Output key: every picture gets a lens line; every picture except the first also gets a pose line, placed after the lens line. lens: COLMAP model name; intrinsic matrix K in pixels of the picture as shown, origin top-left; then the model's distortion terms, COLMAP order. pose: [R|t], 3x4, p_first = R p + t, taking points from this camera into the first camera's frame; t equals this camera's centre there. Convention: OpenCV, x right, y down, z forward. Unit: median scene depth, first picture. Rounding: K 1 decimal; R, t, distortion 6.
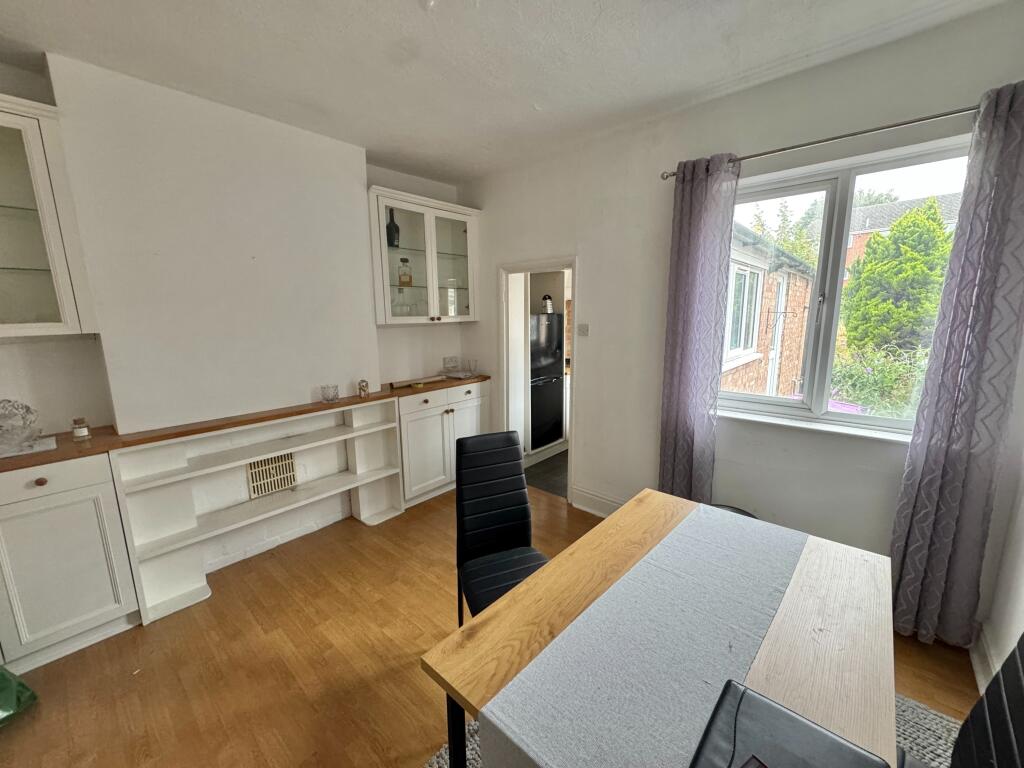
lens RADIAL K [[413.6, 0, 509.9], [0, 413.6, 385.2], [0, 0, 1]] dist [0.000733, 0.000130]
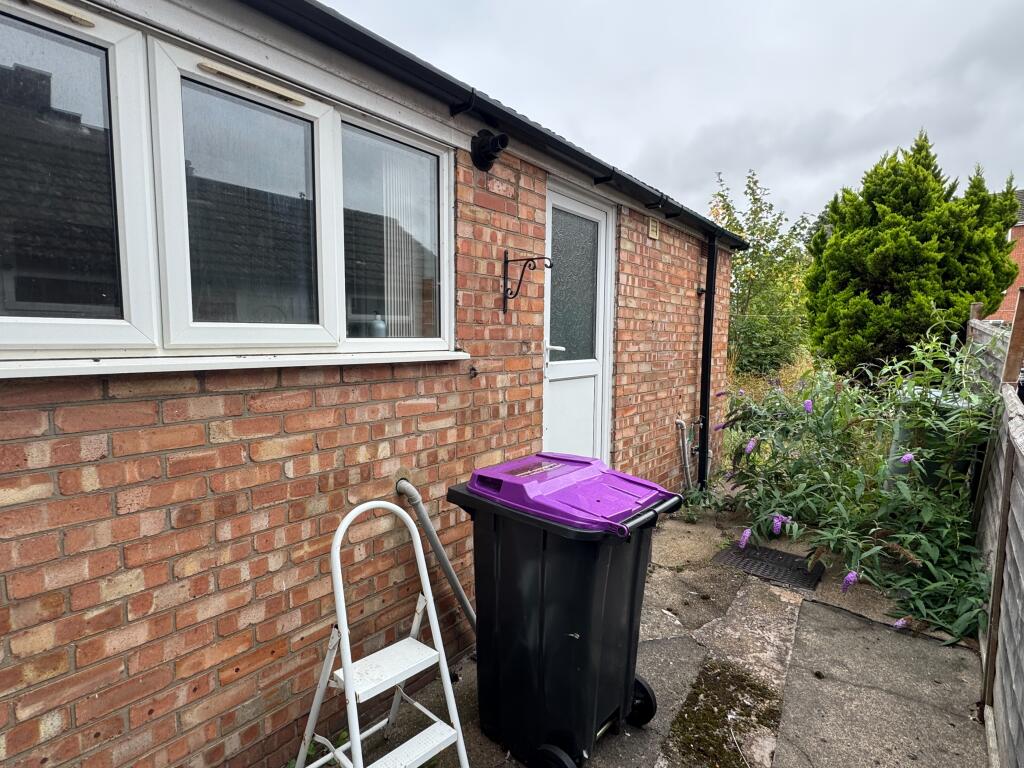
lens RADIAL K [[509.5, 0, 513.9], [0, 509.5, 384.3], [0, 0, 1]] dist [-0.001938, -0.000285]
pose [[0.998890, 0.013855, 0.045010, 0.379840], [-0.009997, 0.996344, -0.084840, -0.002019], [-0.046021, 0.084296, 0.995377, 0.298923]]
